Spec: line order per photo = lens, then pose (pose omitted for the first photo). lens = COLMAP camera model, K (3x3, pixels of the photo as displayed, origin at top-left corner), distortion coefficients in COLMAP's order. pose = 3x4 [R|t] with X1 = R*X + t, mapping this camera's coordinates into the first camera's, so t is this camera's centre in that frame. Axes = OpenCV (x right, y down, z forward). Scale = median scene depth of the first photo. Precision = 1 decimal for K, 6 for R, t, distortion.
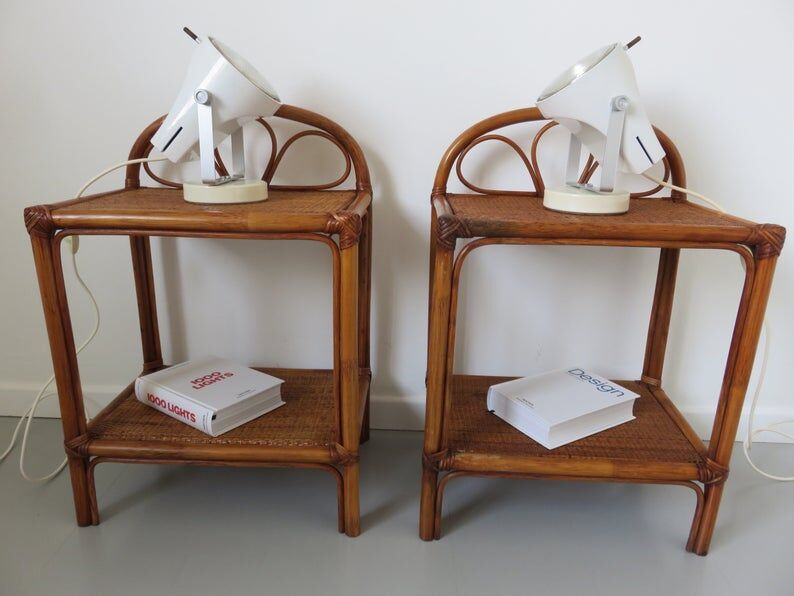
lens RADIAL K [[601.8, 0, 399.7], [0, 601.8, 299.4], [0, 0, 1]] dist [-0.008270, -0.002369]
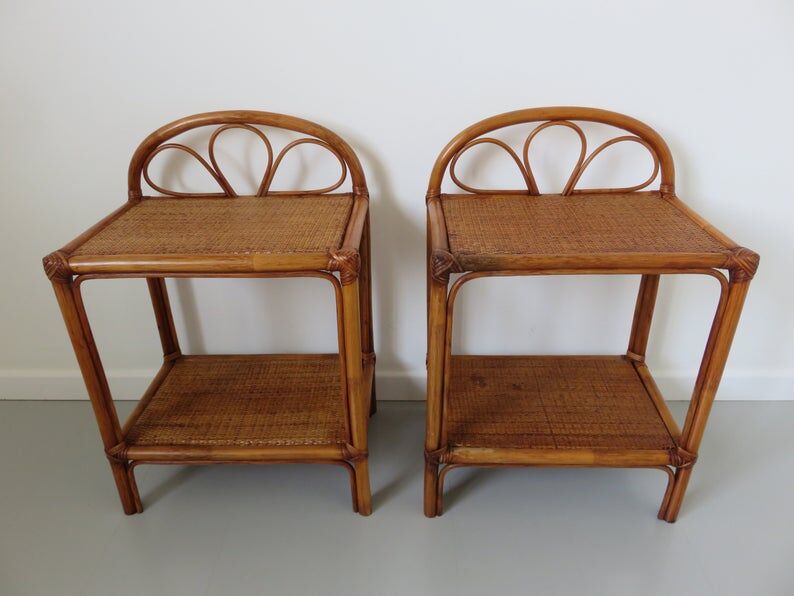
lens RADIAL K [[601.8, 0, 399.4], [0, 601.8, 301.6], [0, 0, 1]] dist [-0.008270, -0.002369]
pose [[0.999317, -0.036079, -0.007964, 0.009771], [0.036925, 0.982674, 0.181627, -0.212661], [0.001273, -0.181797, 0.983335, -0.050120]]
